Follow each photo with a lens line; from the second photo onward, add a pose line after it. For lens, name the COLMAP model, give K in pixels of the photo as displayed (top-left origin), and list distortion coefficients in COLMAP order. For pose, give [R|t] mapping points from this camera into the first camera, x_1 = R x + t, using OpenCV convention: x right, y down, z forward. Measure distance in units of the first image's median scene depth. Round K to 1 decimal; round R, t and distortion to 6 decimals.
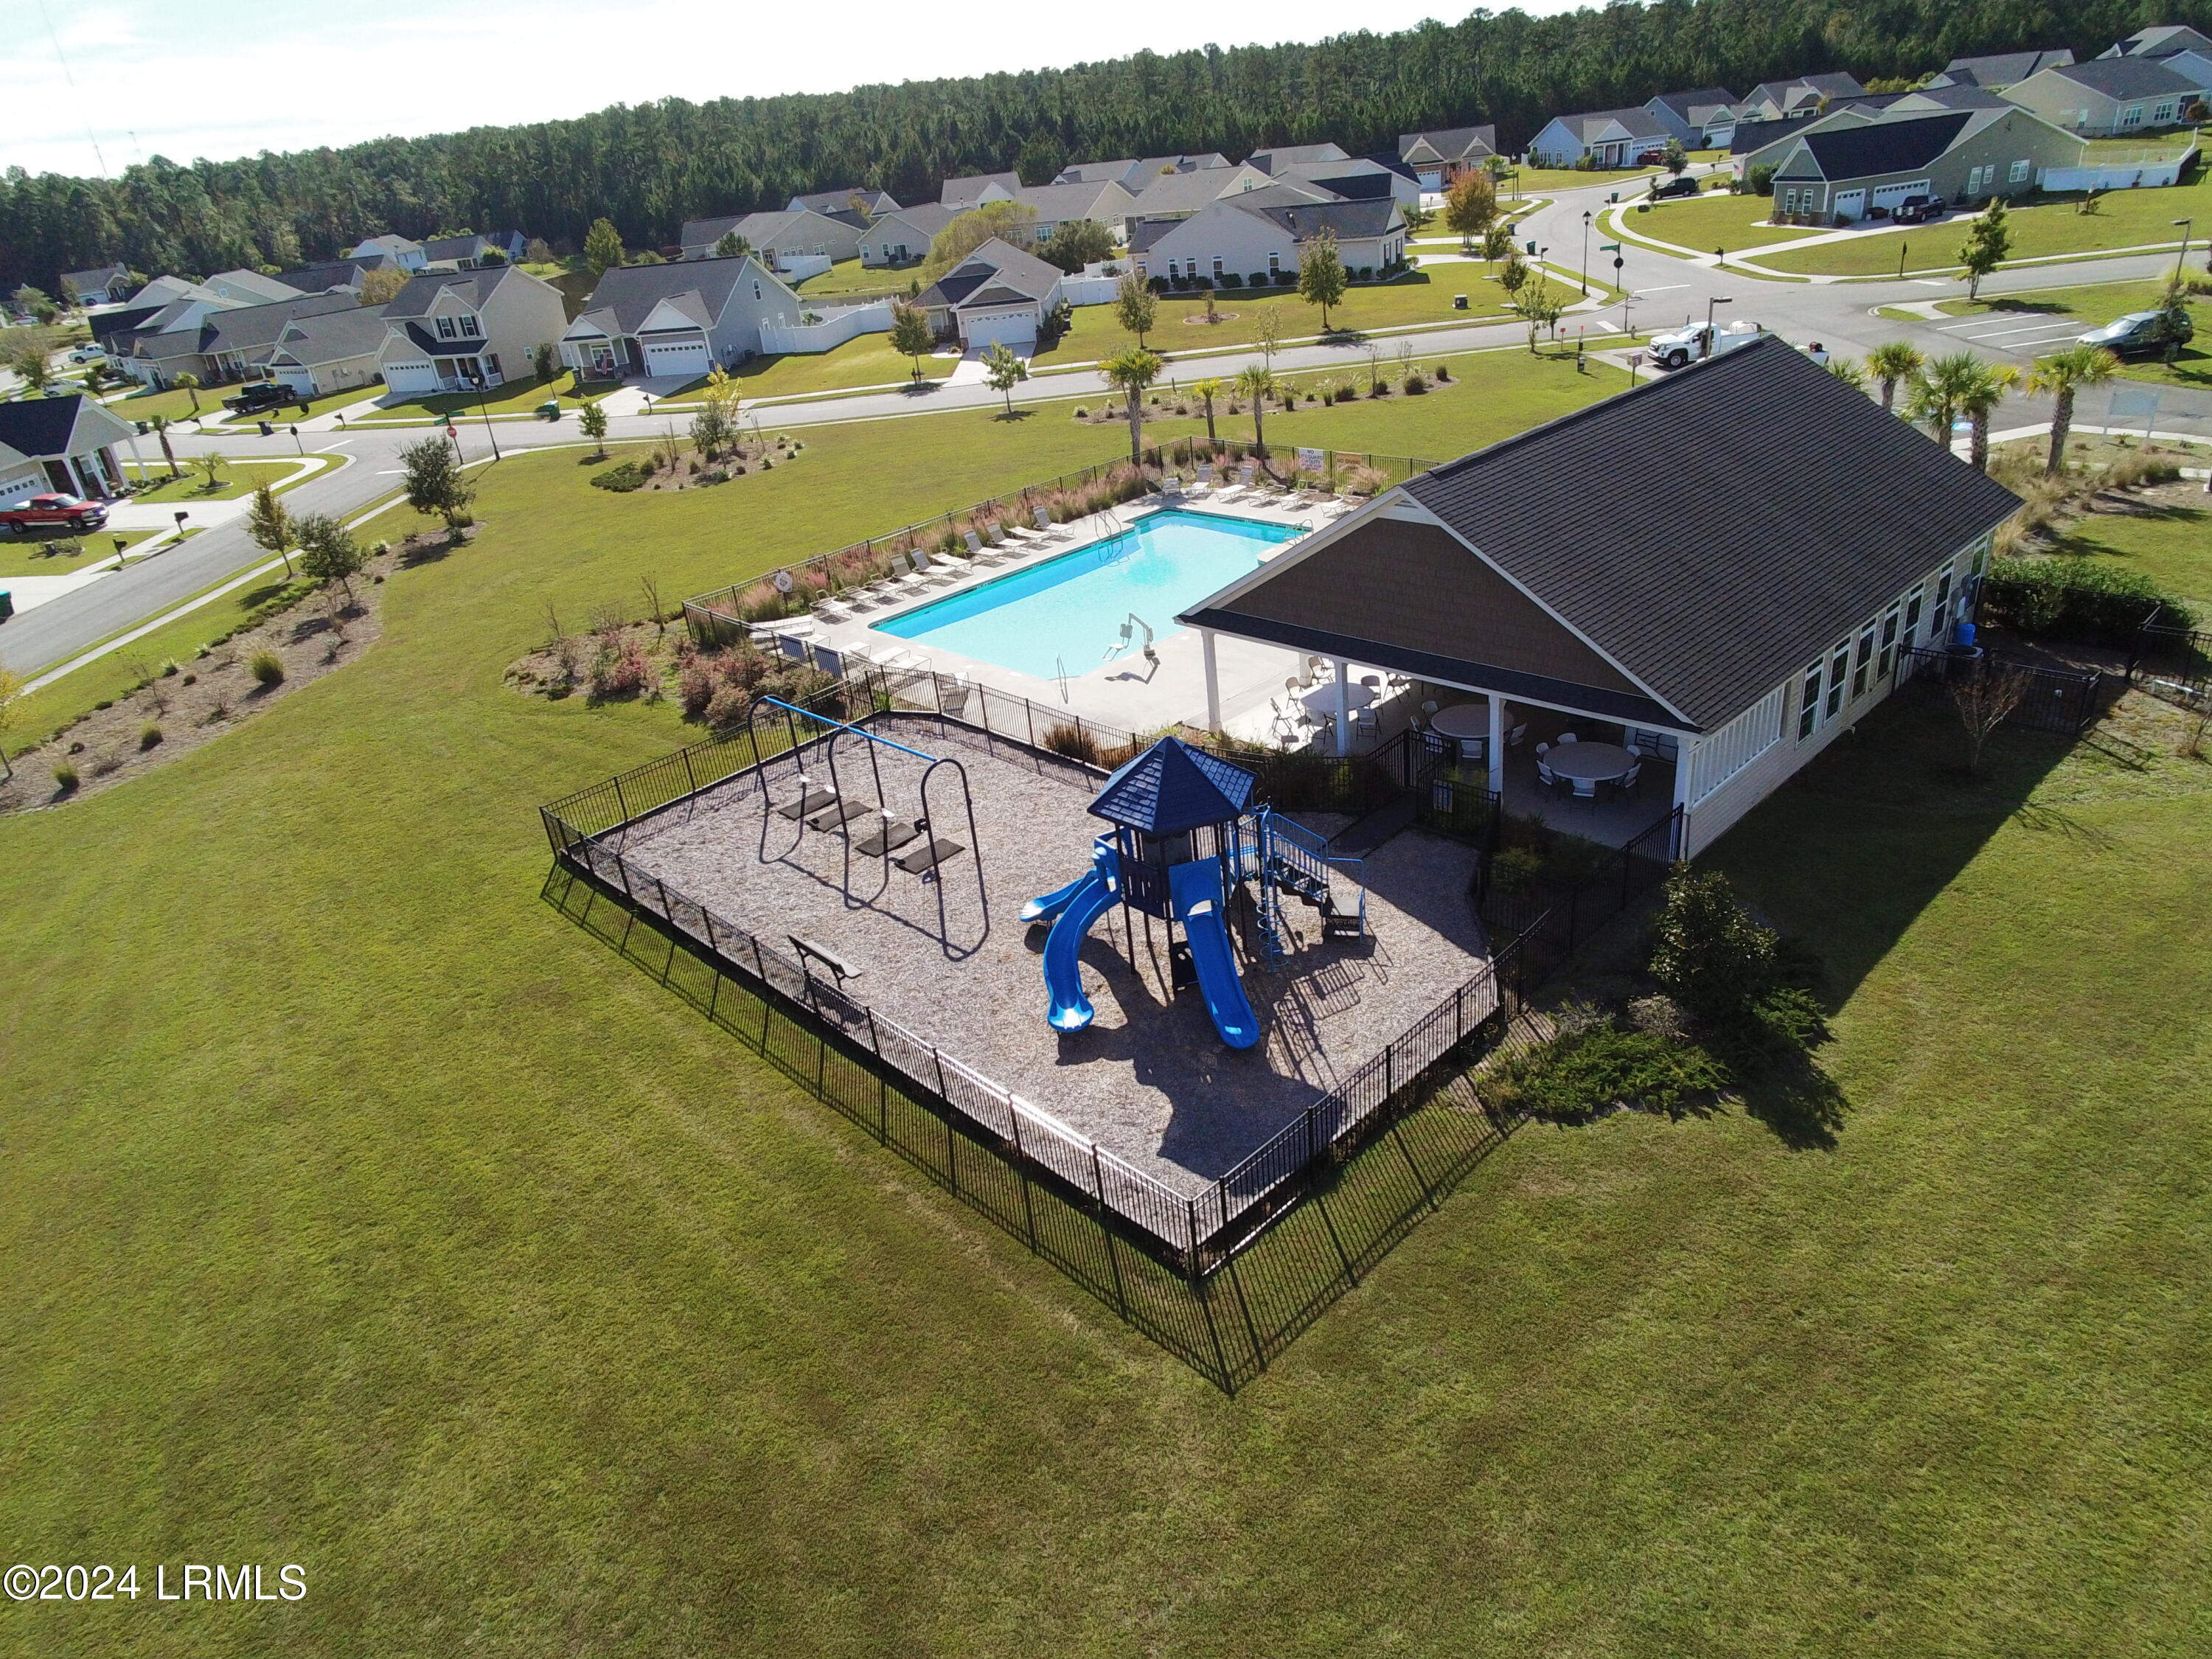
lens RADIAL K [[1398.0, 0, 1106.0], [0, 1398.0, 829.5], [0, 0, 1]] dist [-0.001349, 0.008576]
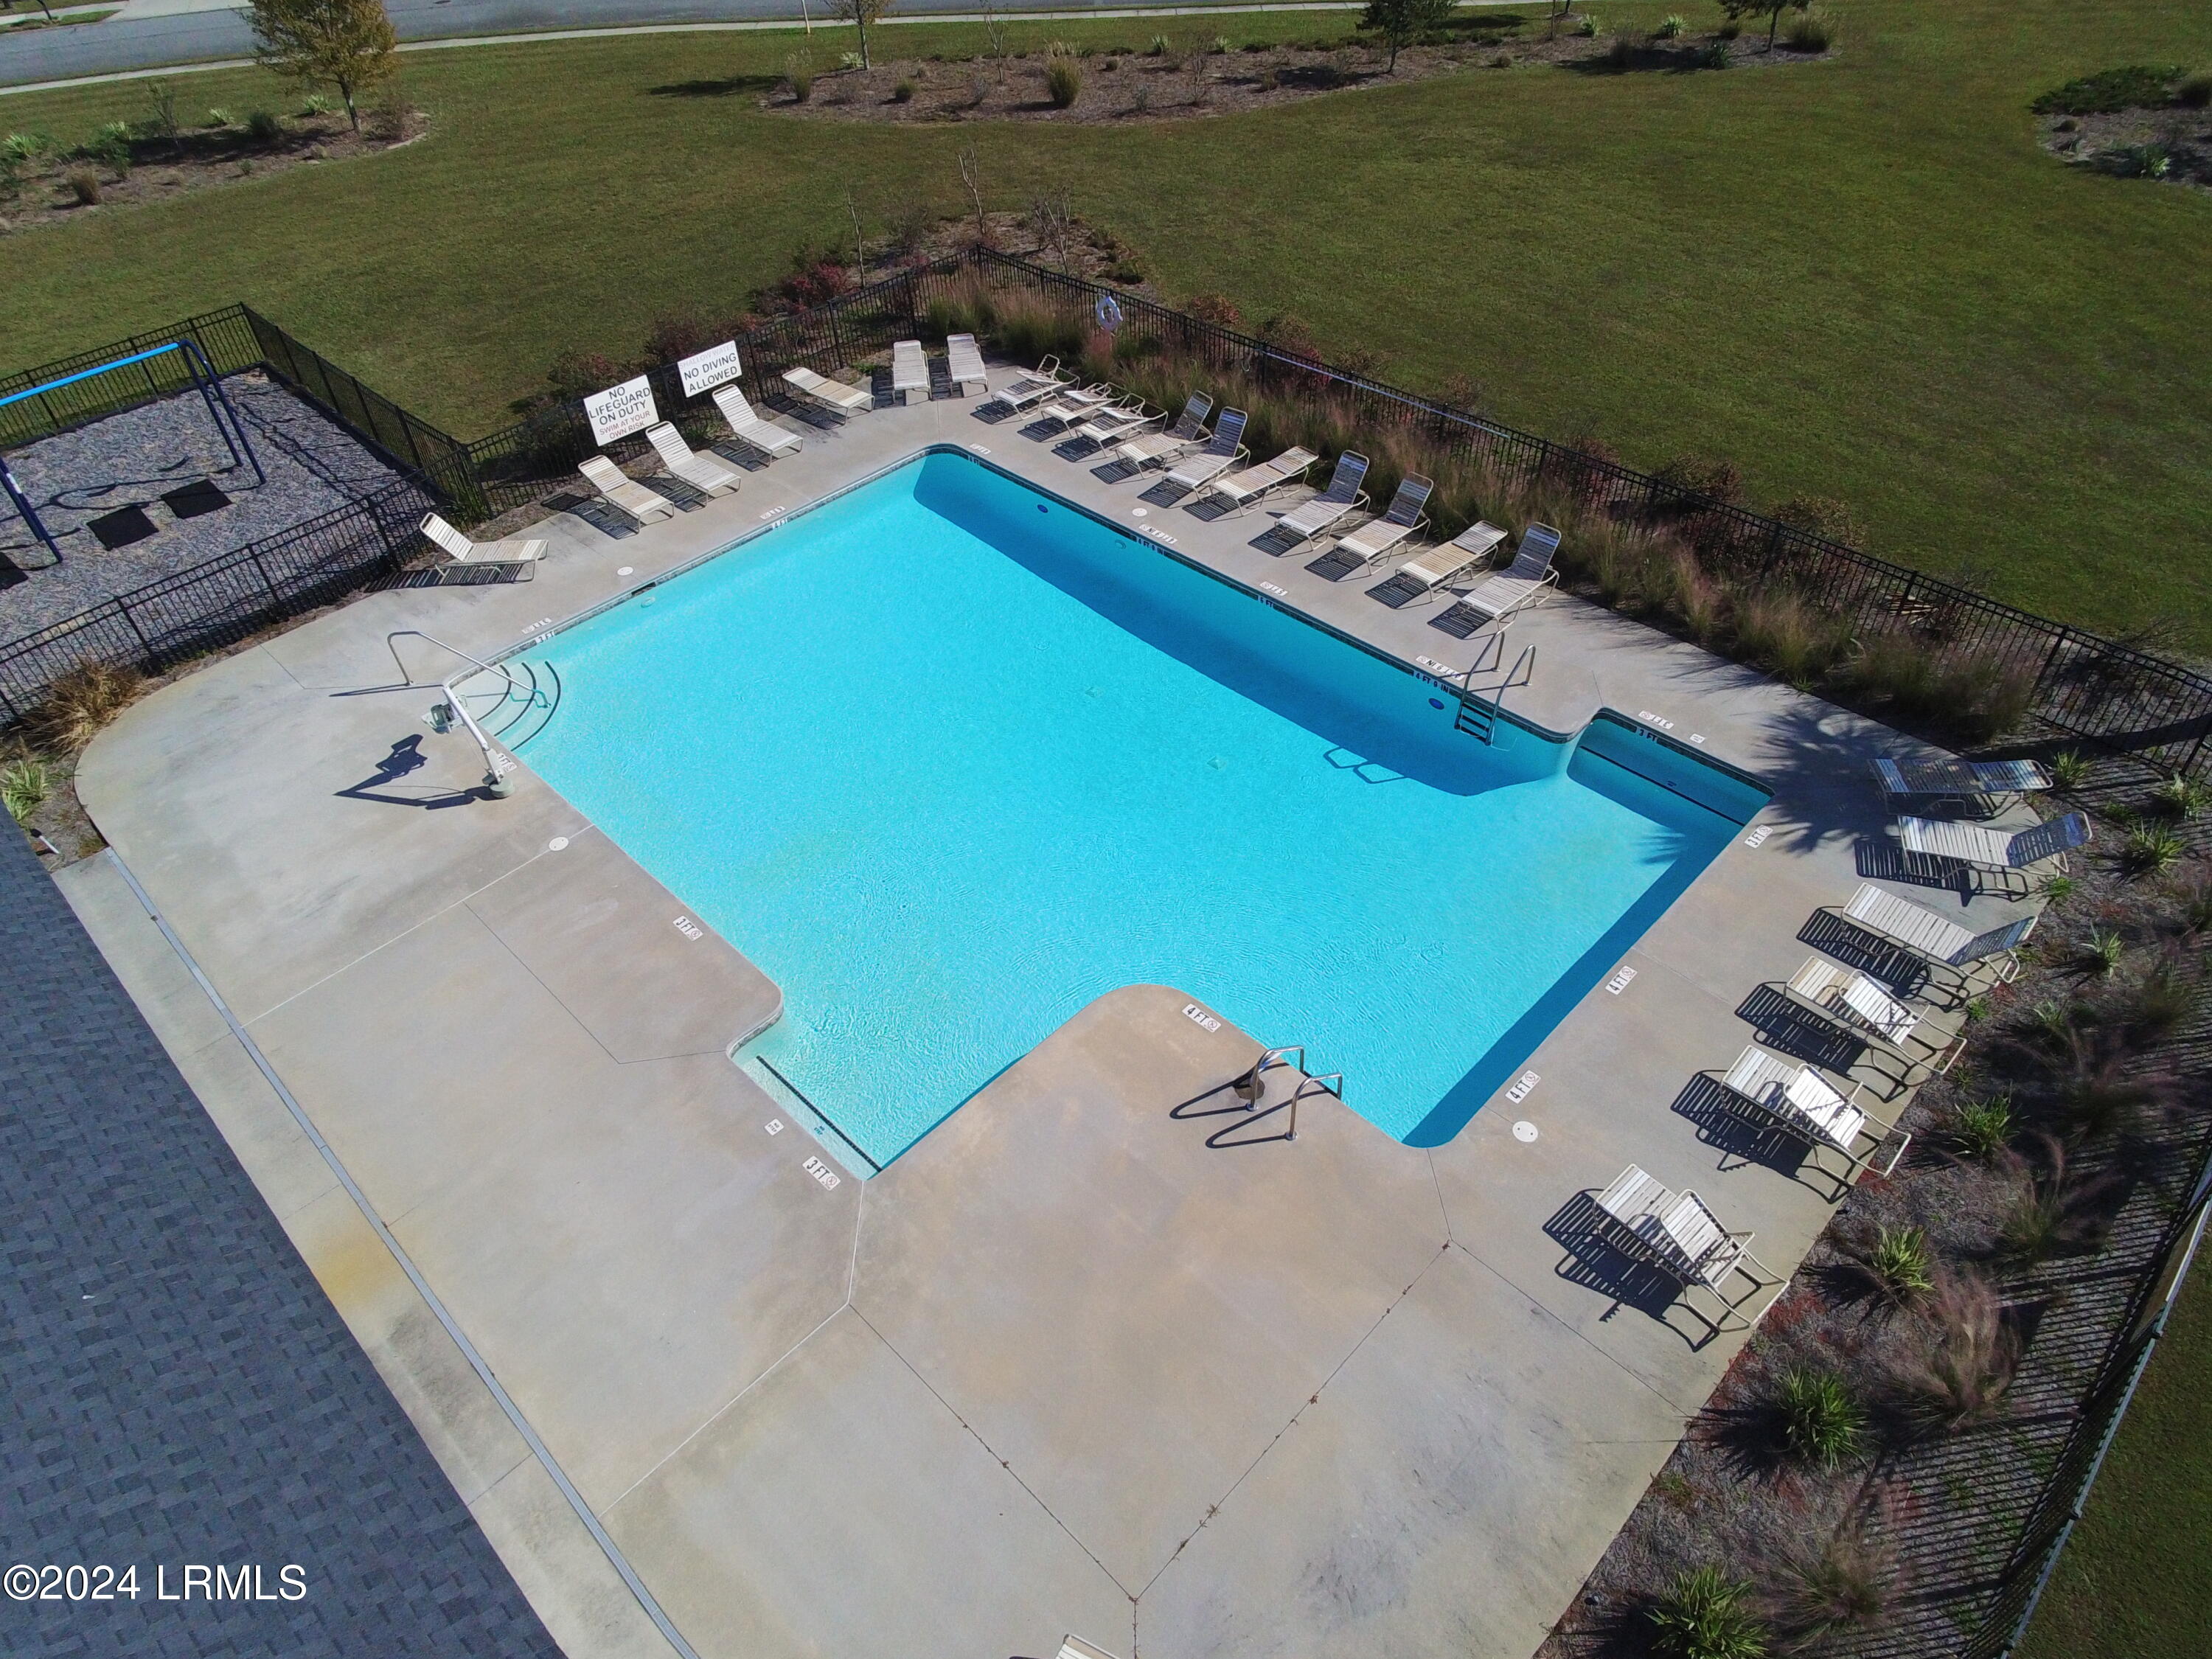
lens RADIAL K [[1403.4, 0, 1106.0], [0, 1403.4, 829.5], [0, 0, 1]] dist [0.030761, 0.000959]
pose [[0.029205, 0.754644, -0.655484, 0.266114], [-0.421113, 0.604017, 0.676629, -0.390768], [0.906538, 0.256272, 0.335431, 0.775390]]
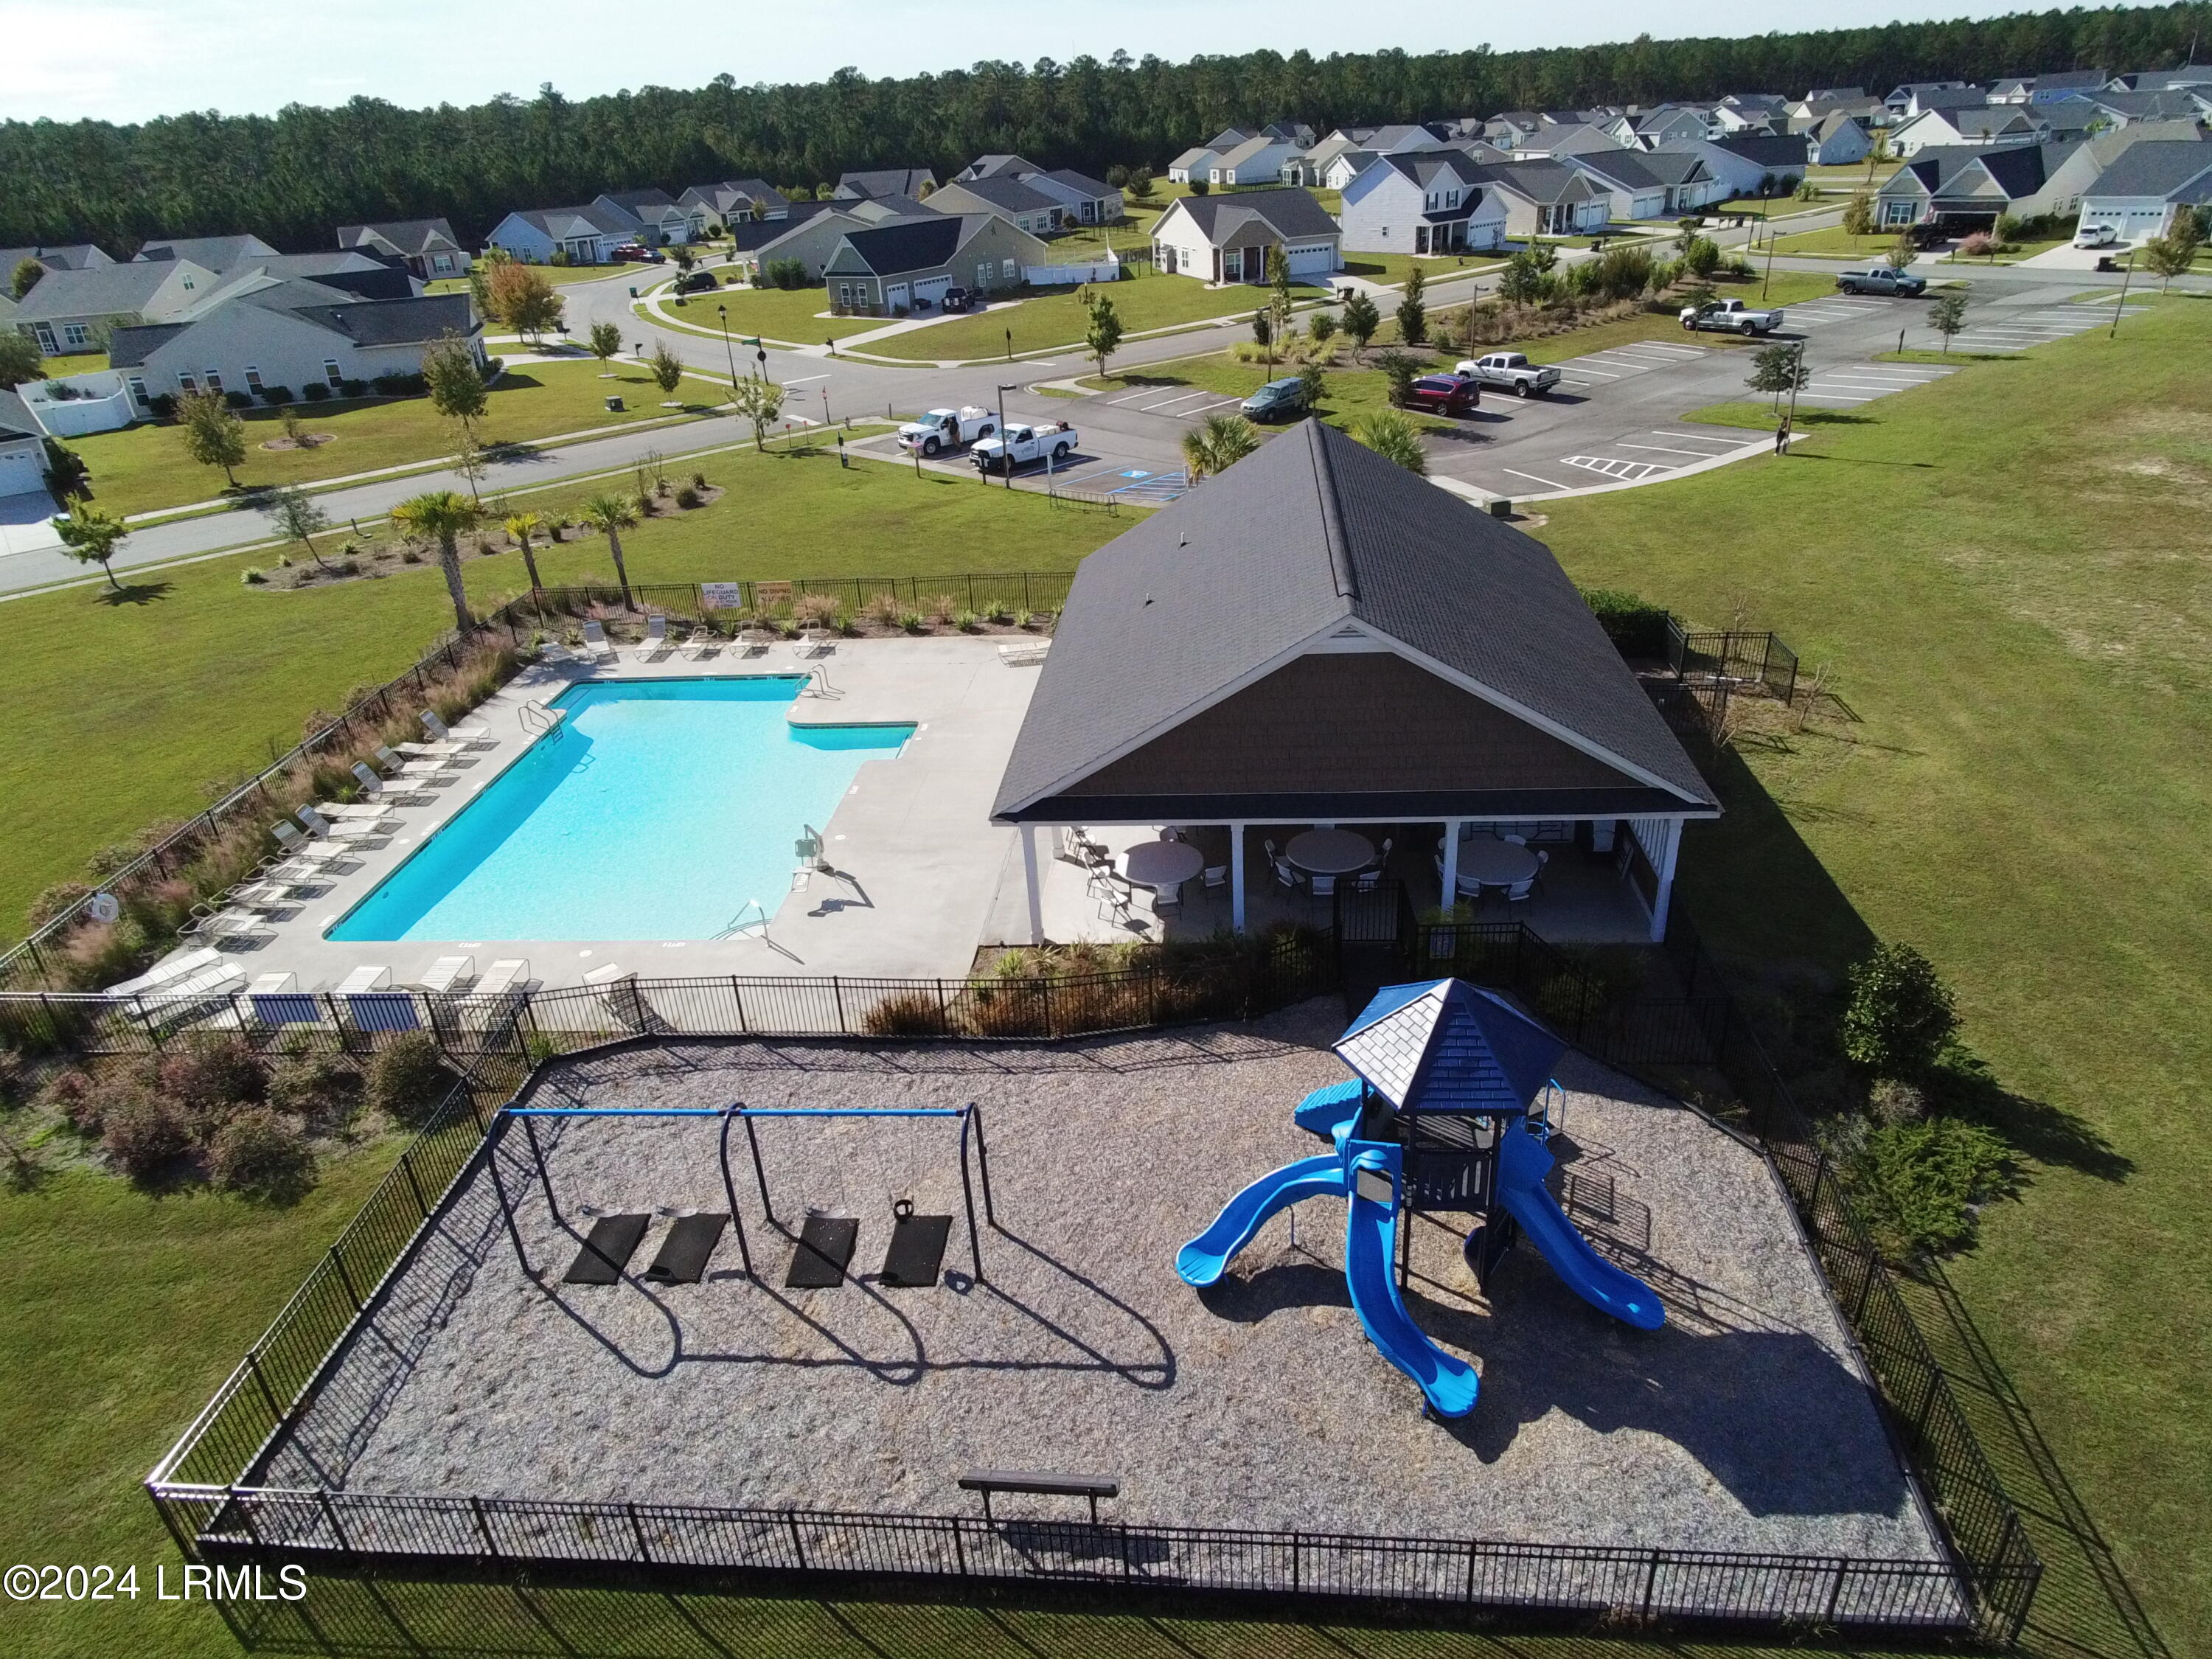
lens RADIAL K [[1416.1, 0, 1106.0], [0, 1416.1, 829.5], [0, 0, 1]] dist [-0.007975, 0.001195]
pose [[0.754948, -0.239806, 0.610366, -0.241951], [0.276907, 0.960267, 0.034778, -0.098894], [-0.594455, 0.142759, 0.791355, 0.218057]]
